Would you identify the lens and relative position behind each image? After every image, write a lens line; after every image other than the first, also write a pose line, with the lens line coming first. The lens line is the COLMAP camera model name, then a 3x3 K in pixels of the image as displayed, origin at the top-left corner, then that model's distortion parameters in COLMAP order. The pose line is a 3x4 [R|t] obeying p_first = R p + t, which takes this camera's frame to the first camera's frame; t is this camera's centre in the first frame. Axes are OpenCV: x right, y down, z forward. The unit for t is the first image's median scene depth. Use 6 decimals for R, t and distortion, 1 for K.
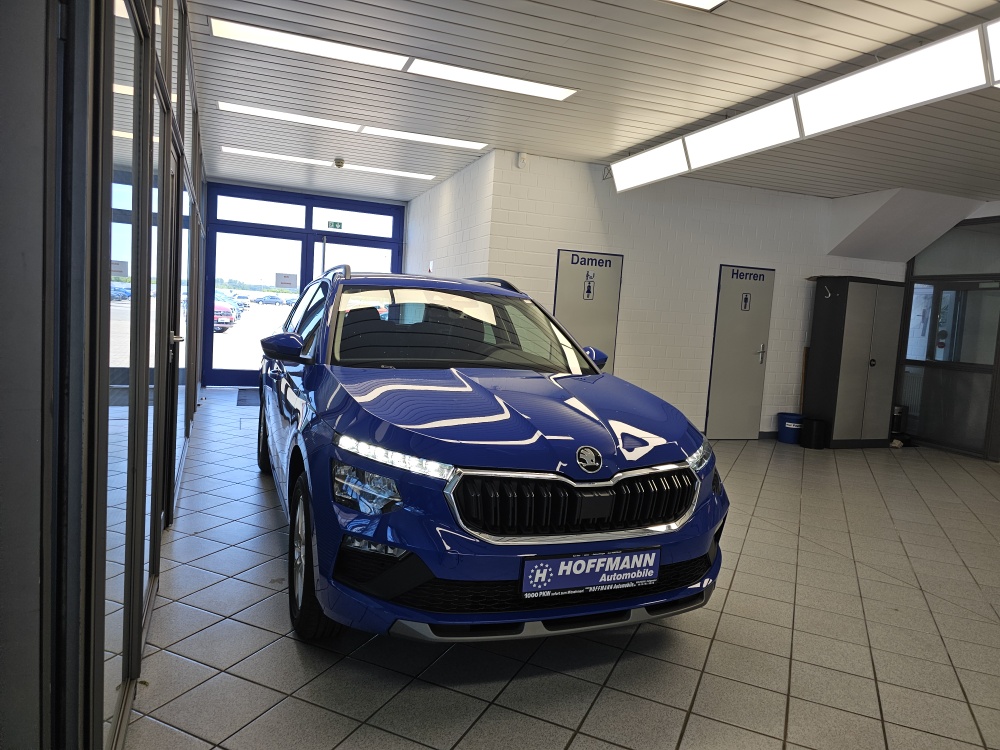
lens RADIAL K [[687.3, 0, 527.6], [0, 687.3, 439.8], [0, 0, 1]] dist [0.031018, -0.045255]
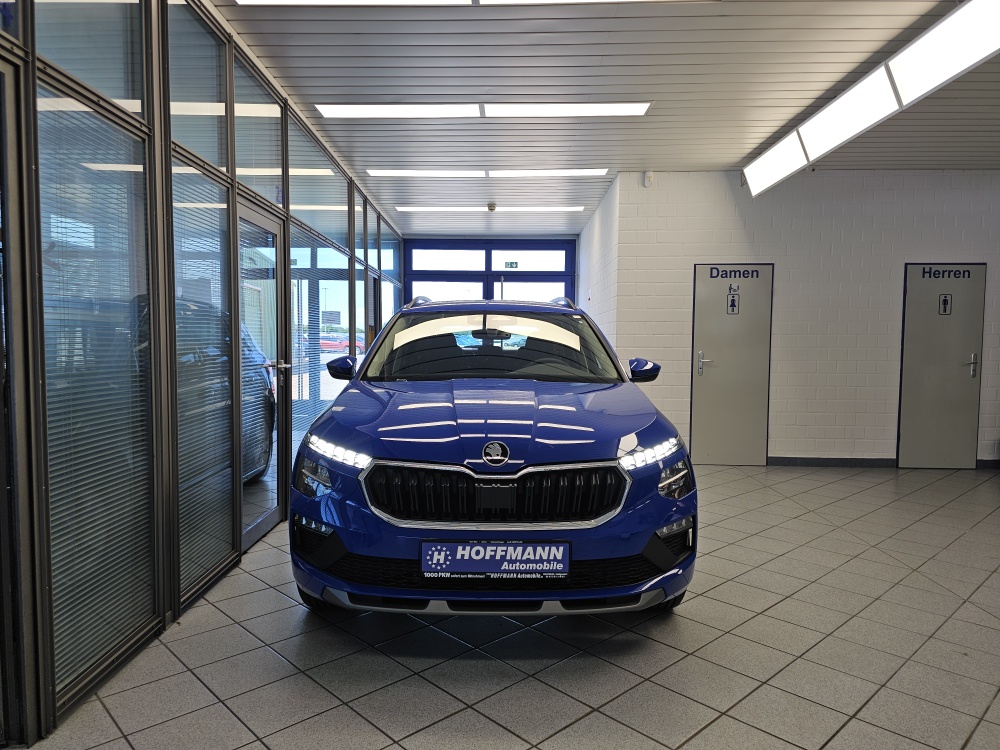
lens RADIAL K [[687.3, 0, 470.8], [0, 687.3, 451.8], [0, 0, 1]] dist [0.031018, -0.045255]
pose [[0.919654, 0.004008, -0.392709, 0.243595], [-0.016271, 0.999478, -0.027903, 0.029094], [0.392393, 0.032051, 0.919239, 0.003869]]
